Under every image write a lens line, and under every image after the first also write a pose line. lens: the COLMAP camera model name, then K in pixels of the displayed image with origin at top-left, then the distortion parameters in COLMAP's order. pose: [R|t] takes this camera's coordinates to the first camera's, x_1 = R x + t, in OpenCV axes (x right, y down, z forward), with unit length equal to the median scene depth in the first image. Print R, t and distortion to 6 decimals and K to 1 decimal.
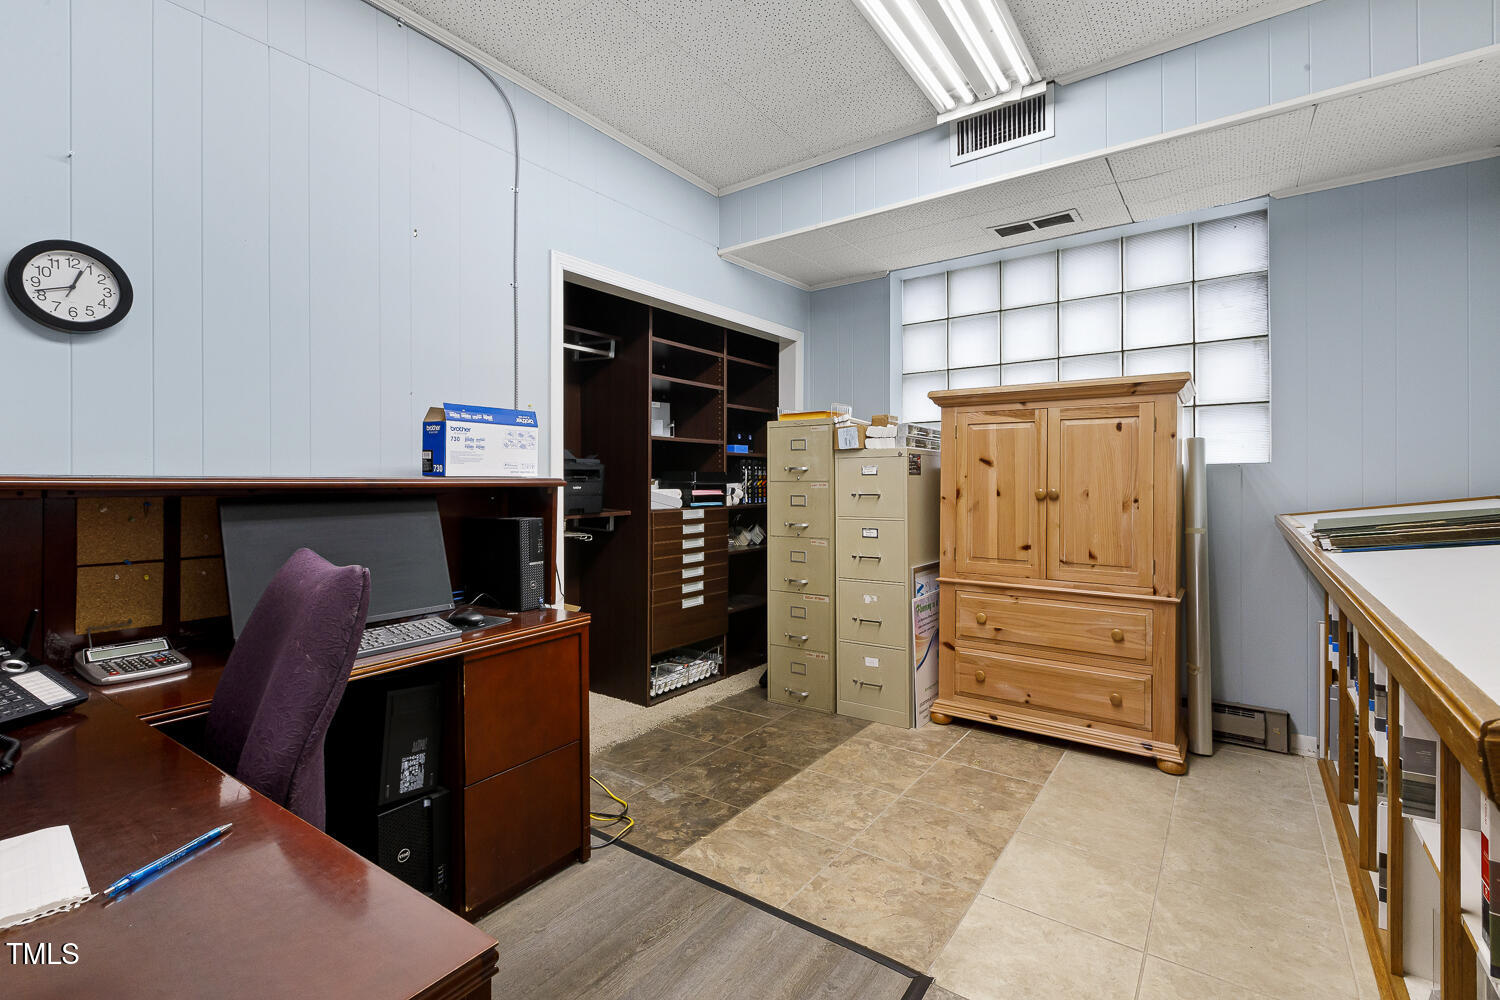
lens RADIAL K [[672.8, 0, 756.7], [0, 672.8, 467.3], [0, 0, 1]] dist [-0.000238, 0.000115]
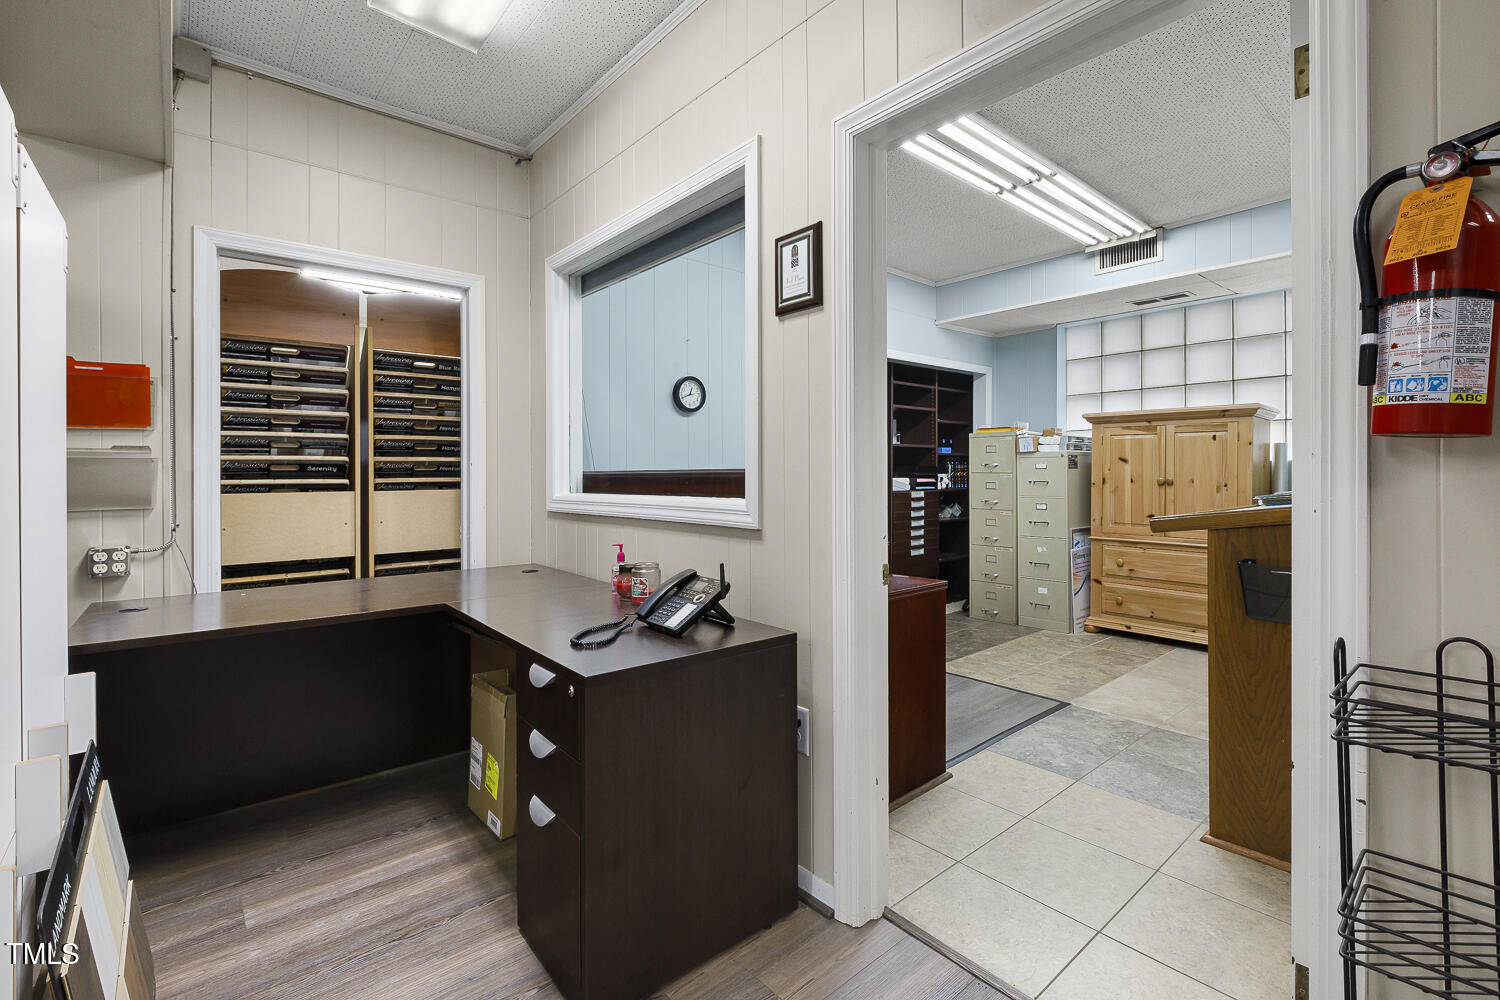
lens RADIAL K [[672.8, 0, 756.7], [0, 672.8, 467.3], [0, 0, 1]] dist [-0.000238, 0.000115]
pose [[0.972000, -0.003309, -0.234959, -0.100881], [0.007079, 0.999859, 0.015205, -0.019516], [0.234876, -0.016443, 0.971886, -0.633489]]
